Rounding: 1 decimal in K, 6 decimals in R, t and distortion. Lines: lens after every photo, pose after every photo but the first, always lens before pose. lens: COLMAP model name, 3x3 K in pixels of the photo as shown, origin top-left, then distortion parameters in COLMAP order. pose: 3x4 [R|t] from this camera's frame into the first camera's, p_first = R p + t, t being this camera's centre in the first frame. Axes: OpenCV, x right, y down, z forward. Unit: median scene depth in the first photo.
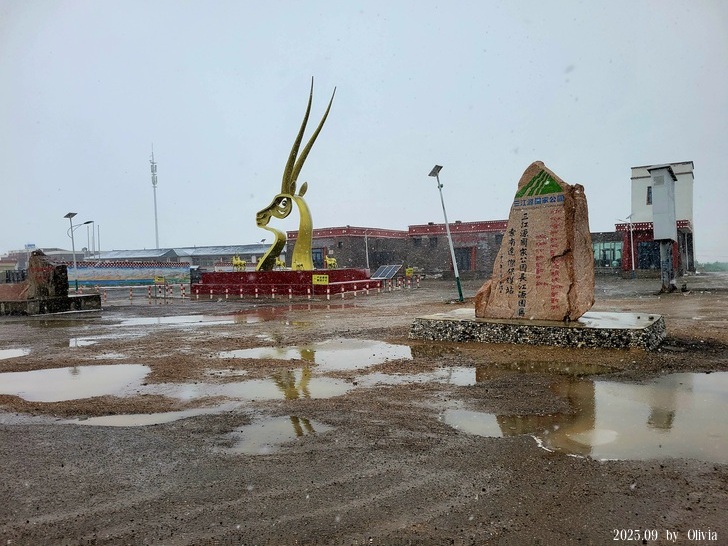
lens RADIAL K [[505.5, 0, 364.0], [0, 505.5, 273.0], [0, 0, 1]] dist [0.054682, -0.035865]
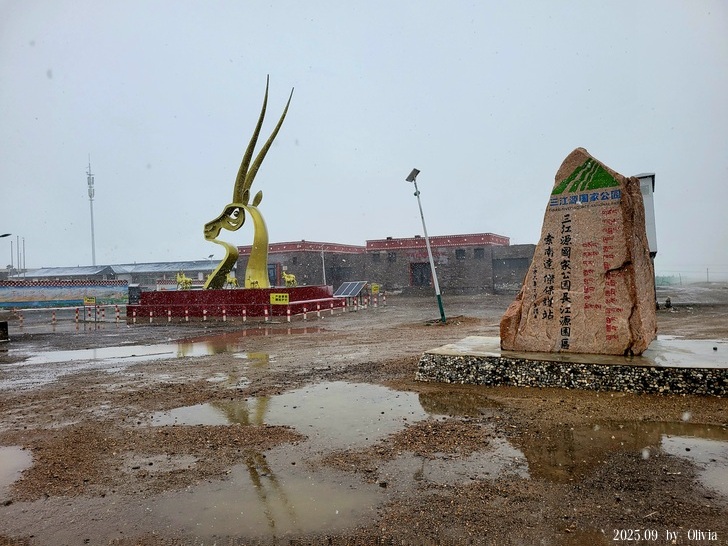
lens RADIAL K [[505.5, 0, 364.0], [0, 505.5, 273.0], [0, 0, 1]] dist [0.054682, -0.035865]
pose [[0.995189, -0.006413, 0.097760, -0.029136], [0.009513, 0.999465, -0.031279, -0.003499], [-0.097507, 0.032059, 0.994718, 0.120608]]
